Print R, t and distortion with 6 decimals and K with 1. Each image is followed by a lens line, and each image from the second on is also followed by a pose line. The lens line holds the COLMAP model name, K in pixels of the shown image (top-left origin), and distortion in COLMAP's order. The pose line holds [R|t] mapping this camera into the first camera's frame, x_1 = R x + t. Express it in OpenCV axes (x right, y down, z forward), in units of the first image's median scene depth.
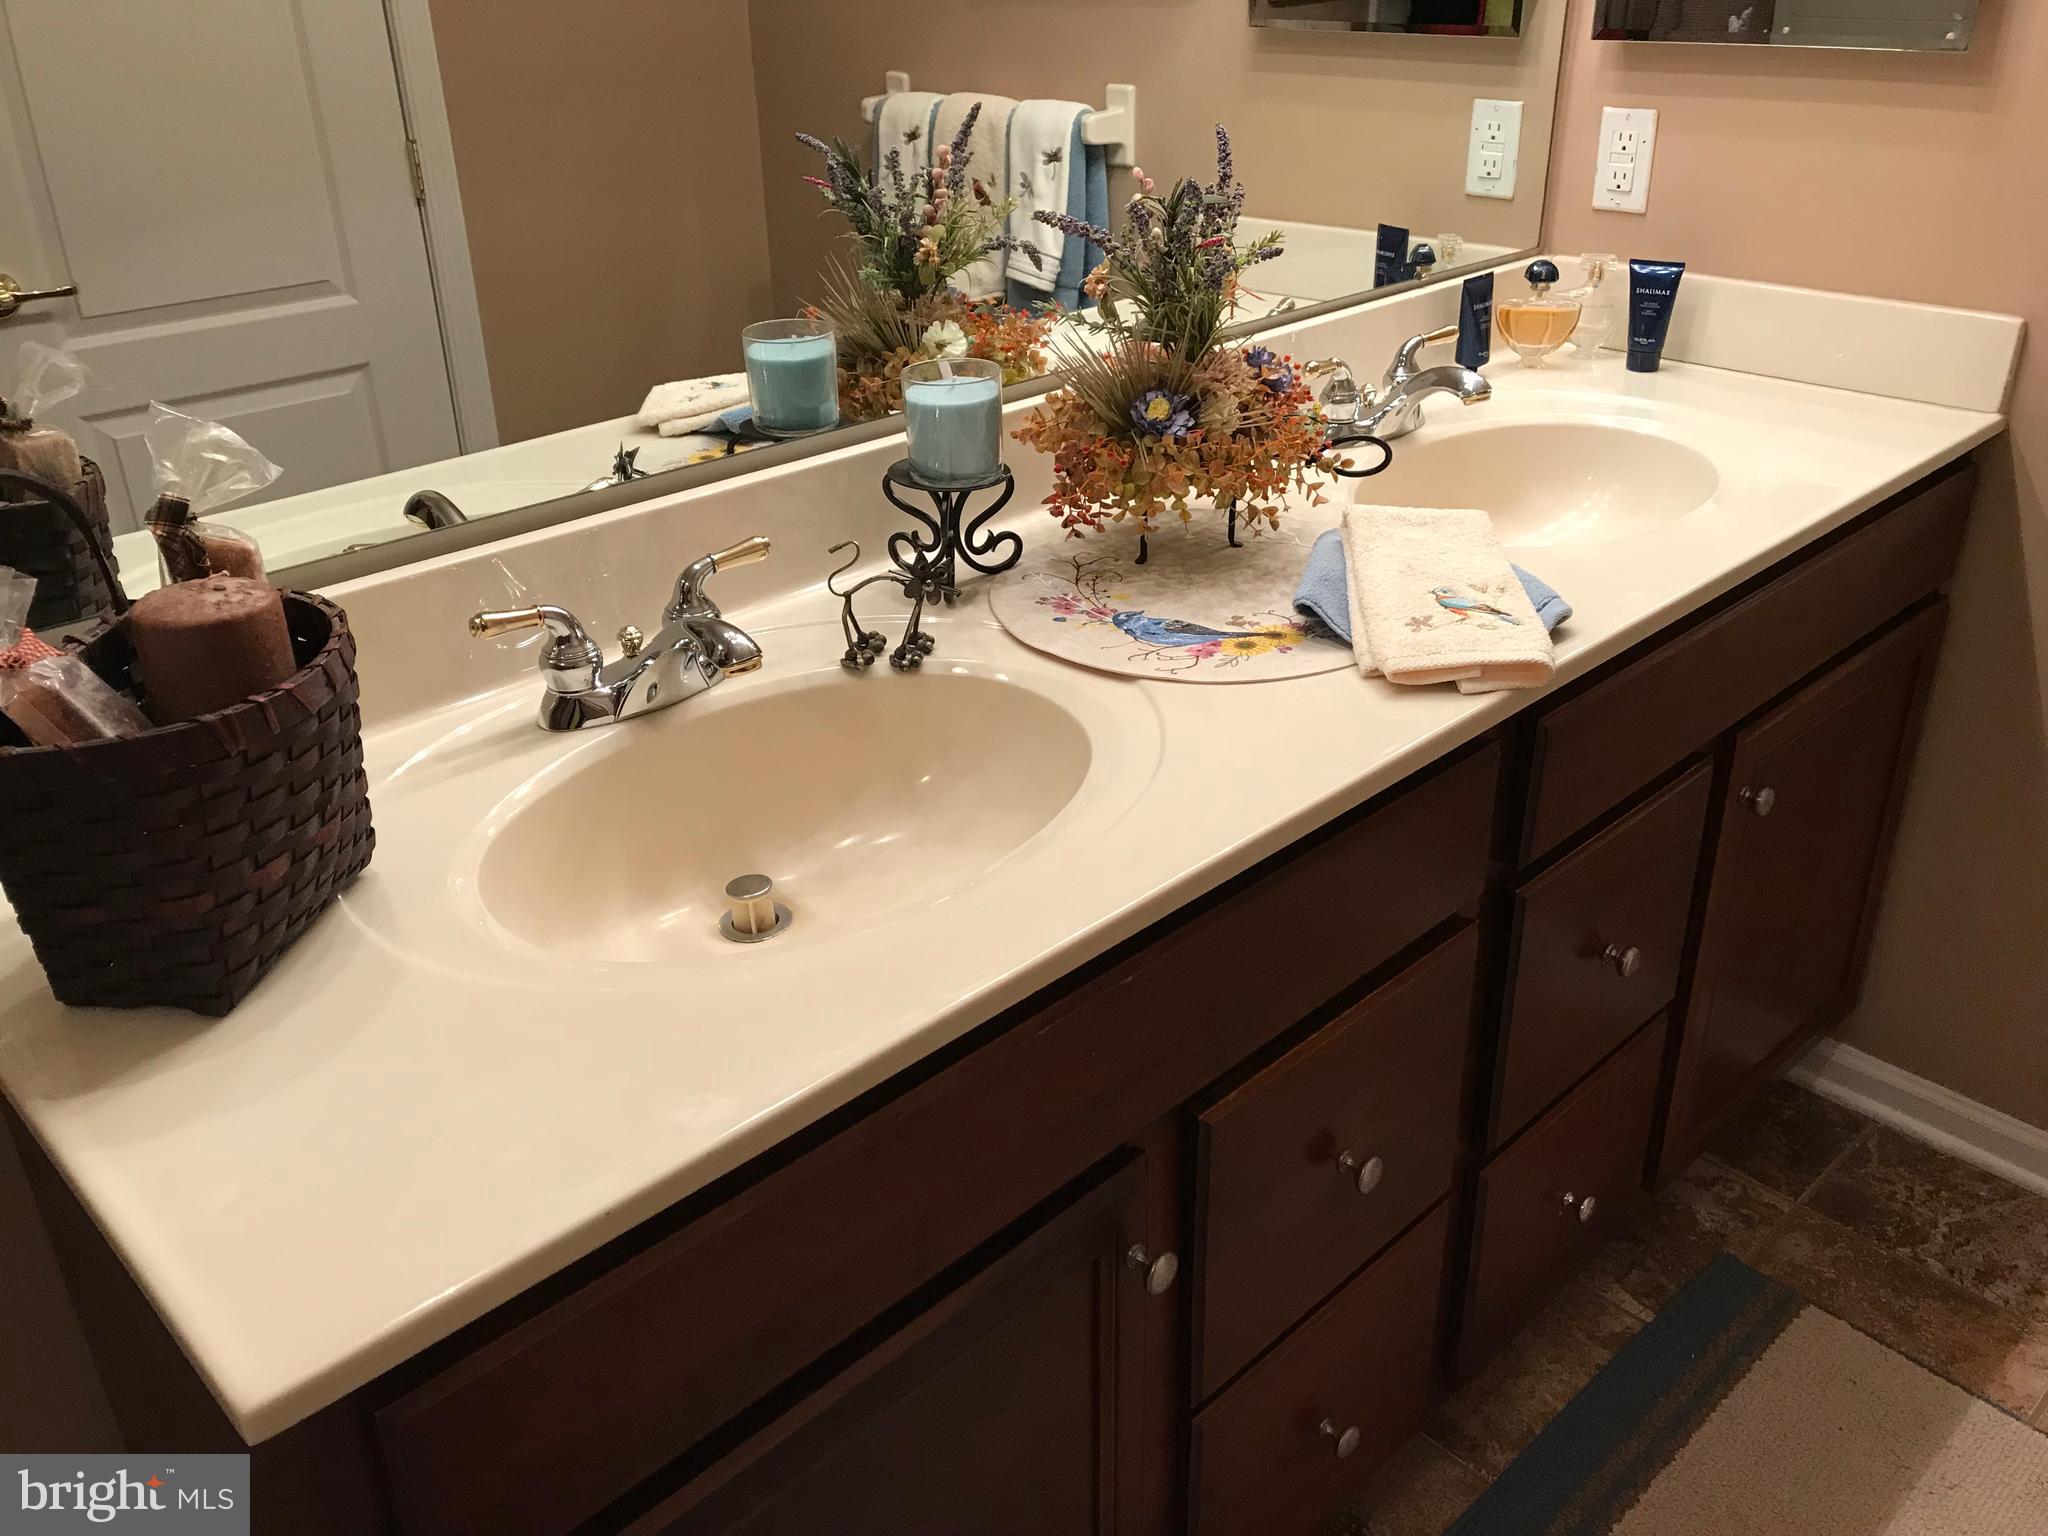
lens RADIAL K [[1752.8, 0, 1024.0], [0, 1752.8, 731.6], [0, 0, 1]] dist [0.002861, 0.073639]
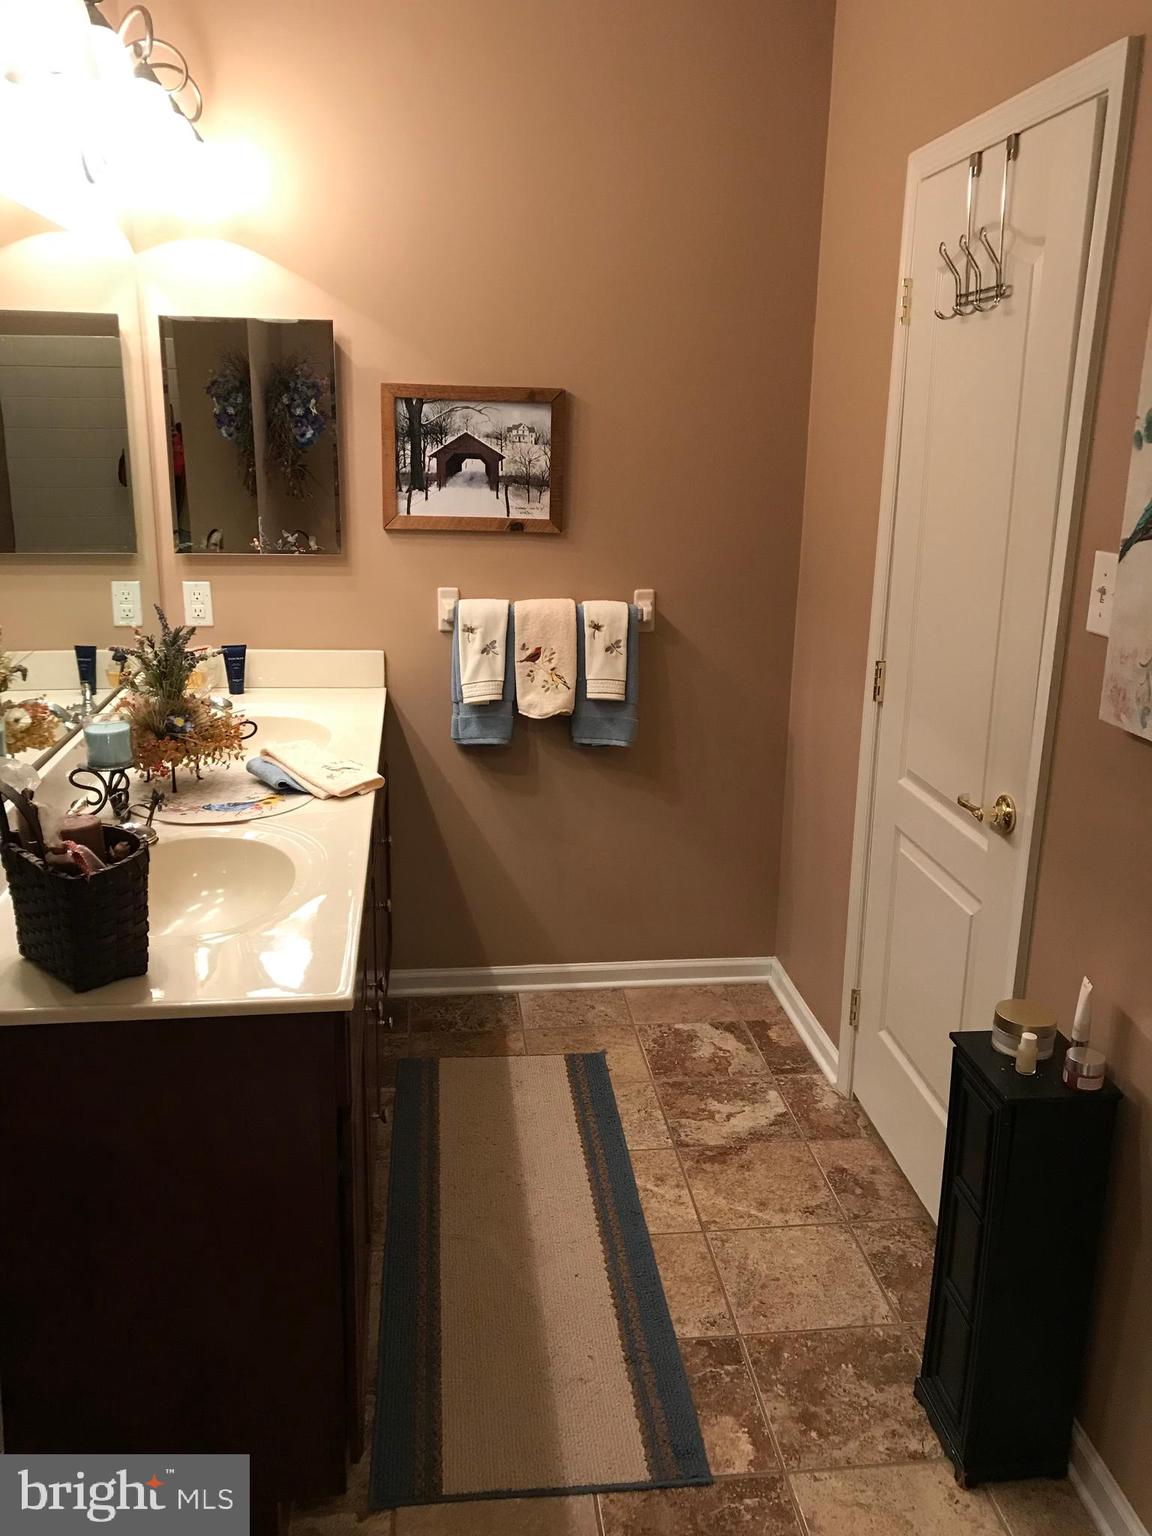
lens RADIAL K [[1252.8, 0, 576.0], [0, 1252.8, 768.0], [0, 0, 1]] dist [0.114102, -0.217273]
pose [[0.610300, -0.186434, 0.769919, -0.711667], [0.321871, 0.946427, -0.025966, 0.065721], [-0.723832, 0.263662, 0.637613, -0.321603]]
